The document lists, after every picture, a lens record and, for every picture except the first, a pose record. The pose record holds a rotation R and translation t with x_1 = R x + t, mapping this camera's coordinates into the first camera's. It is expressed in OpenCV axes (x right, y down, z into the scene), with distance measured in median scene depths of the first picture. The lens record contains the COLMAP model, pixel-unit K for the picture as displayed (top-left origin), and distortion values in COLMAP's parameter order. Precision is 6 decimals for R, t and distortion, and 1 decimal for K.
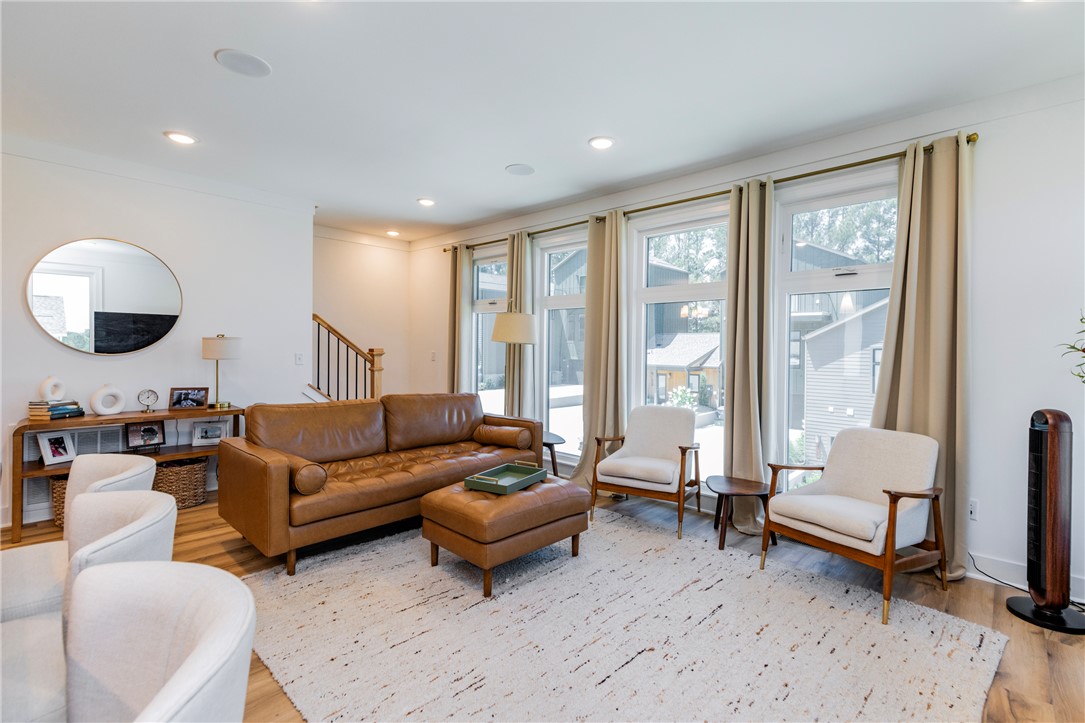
lens RADIAL K [[505.8, 0, 531.3], [0, 505.8, 356.2], [0, 0, 1]] dist [0.008775, -0.000563]
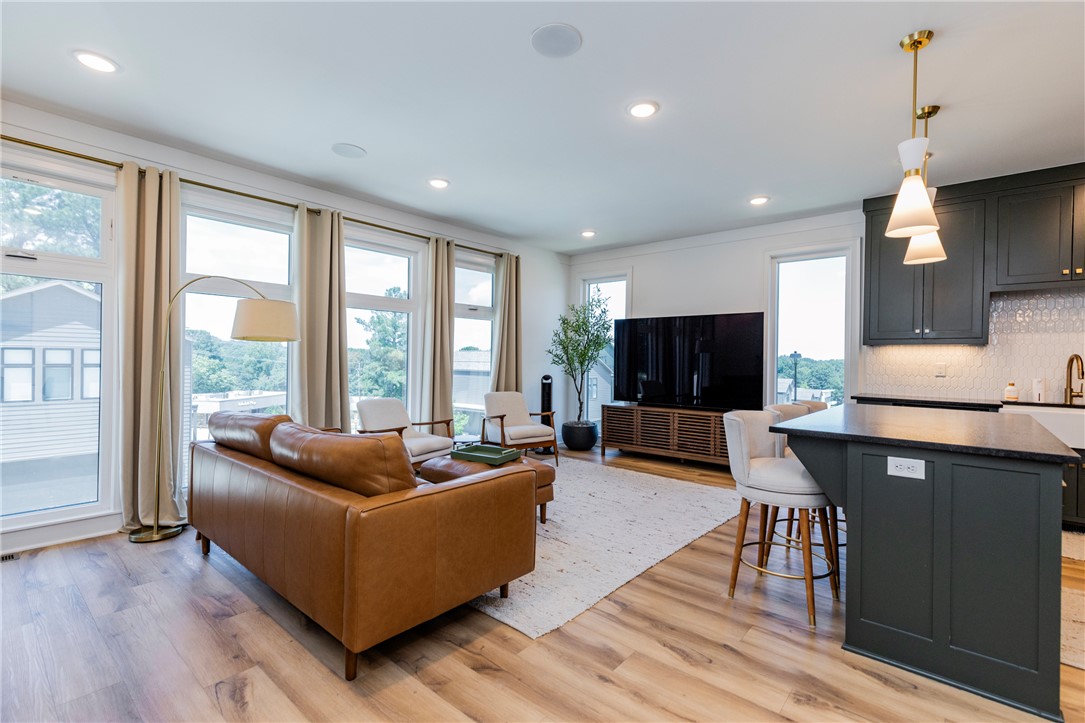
lens RADIAL K [[505.8, 0, 541.1], [0, 505.8, 364.3], [0, 0, 1]] dist [0.008775, -0.000563]
pose [[-0.079919, 0.001763, 0.996800, -0.967392], [0.013481, 0.999909, -0.000687, 0.027357], [-0.996710, 0.013383, -0.079935, 0.726550]]
